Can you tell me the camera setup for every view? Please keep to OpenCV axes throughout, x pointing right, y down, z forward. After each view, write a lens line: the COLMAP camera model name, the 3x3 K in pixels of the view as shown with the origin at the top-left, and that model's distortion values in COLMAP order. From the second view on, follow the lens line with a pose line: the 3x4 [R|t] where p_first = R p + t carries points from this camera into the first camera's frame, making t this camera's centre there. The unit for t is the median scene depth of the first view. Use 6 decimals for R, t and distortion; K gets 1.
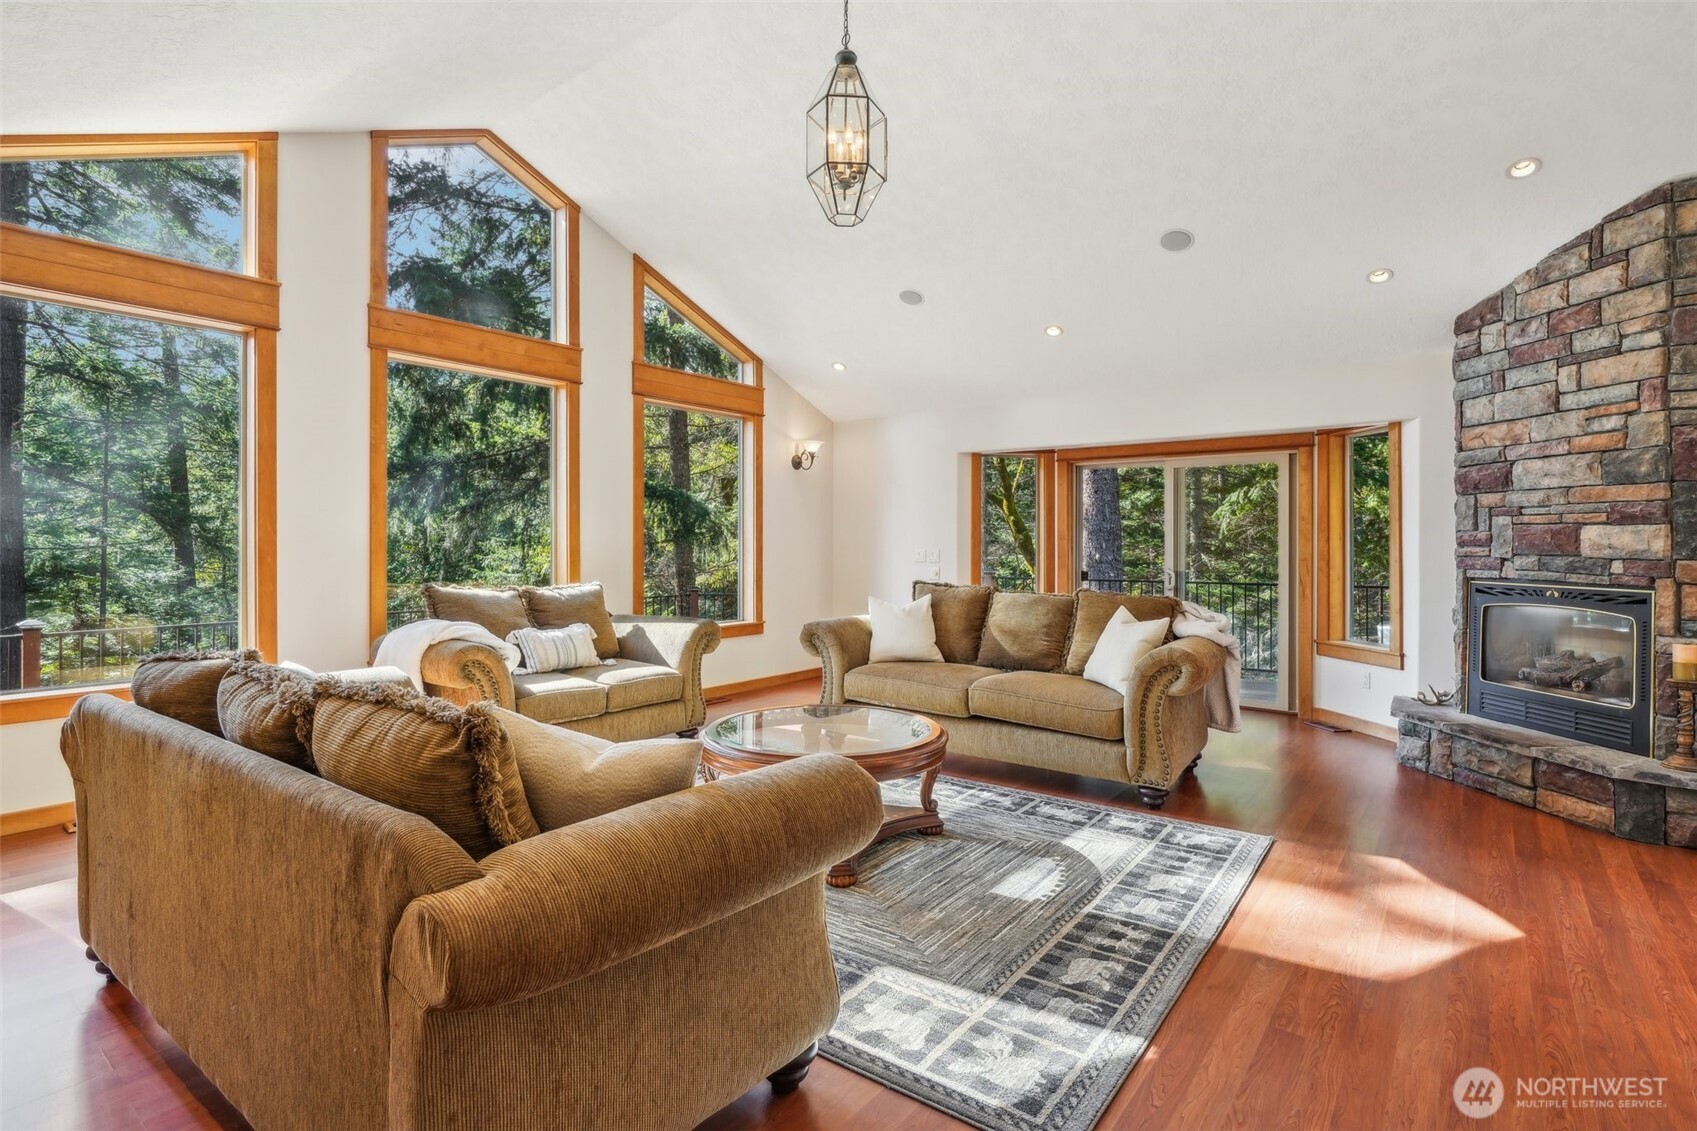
lens RADIAL K [[820.9, 0, 866.7], [0, 820.9, 542.1], [0, 0, 1]] dist [-0.001059, 0.001062]
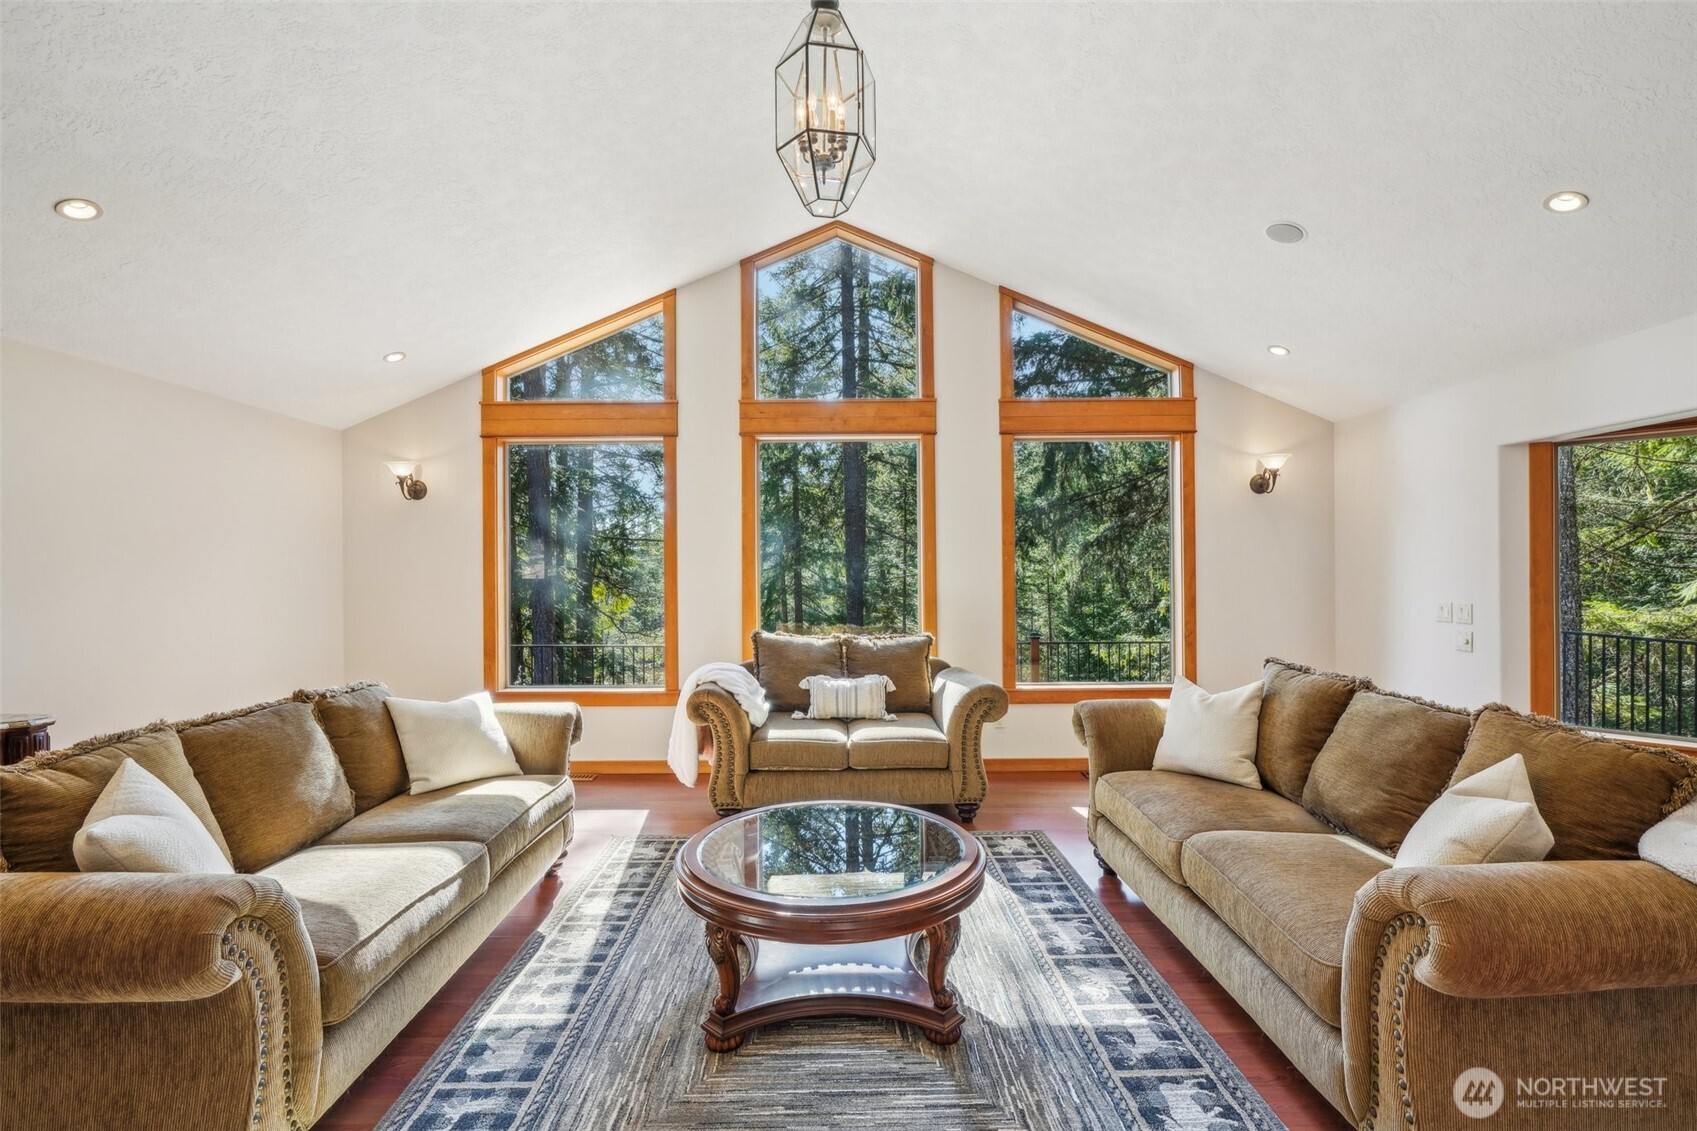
lens RADIAL K [[783.7, 0, 860.0], [0, 783.7, 567.3], [0, 0, 1]] dist [-0.000059, 0.000040]
pose [[0.607959, -0.009627, -0.793910, 0.467668], [0.009275, 0.999944, -0.005023, -0.033472], [0.793914, -0.004310, 0.608014, 0.449437]]
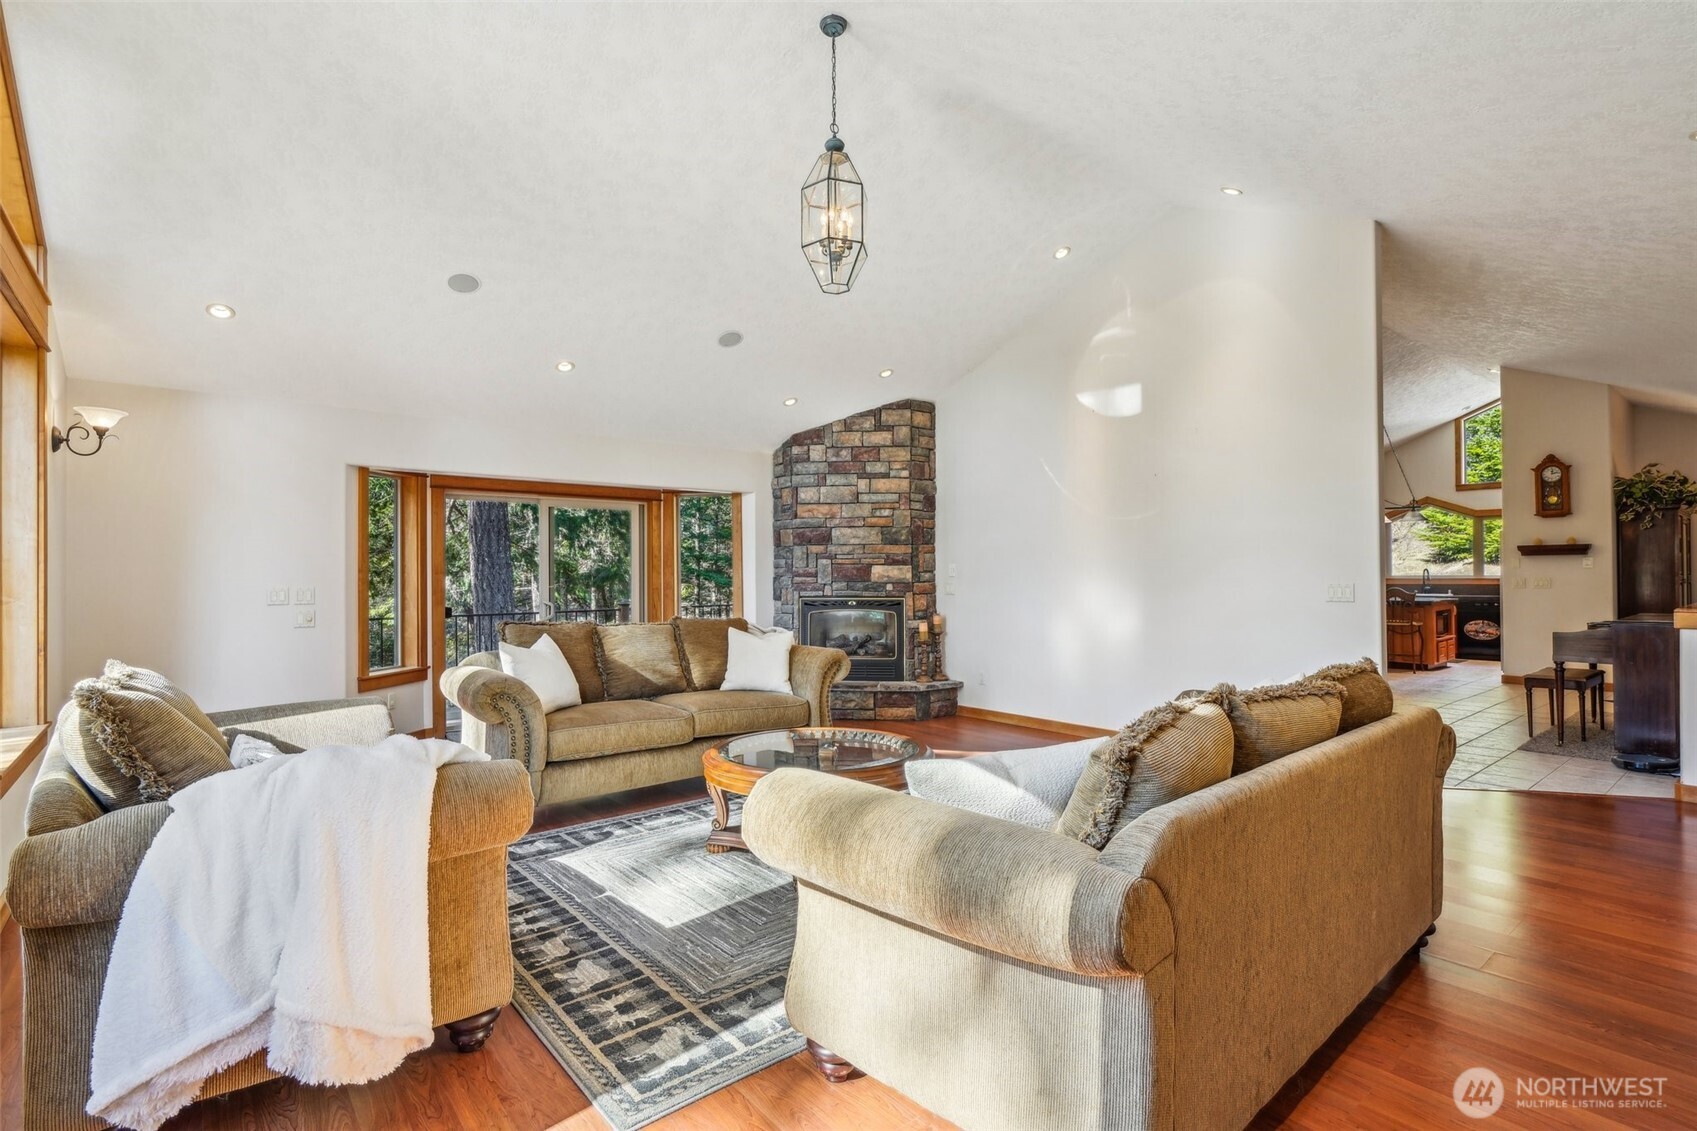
lens RADIAL K [[807.7, 0, 852.2], [0, 807.7, 571.3], [0, 0, 1]] dist [-0.004169, -0.000289]
pose [[0.229816, 0.004312, 0.973225, -0.873895], [0.006819, 0.999959, -0.006040, 0.003998], [-0.973210, 0.008025, 0.229777, 0.581040]]
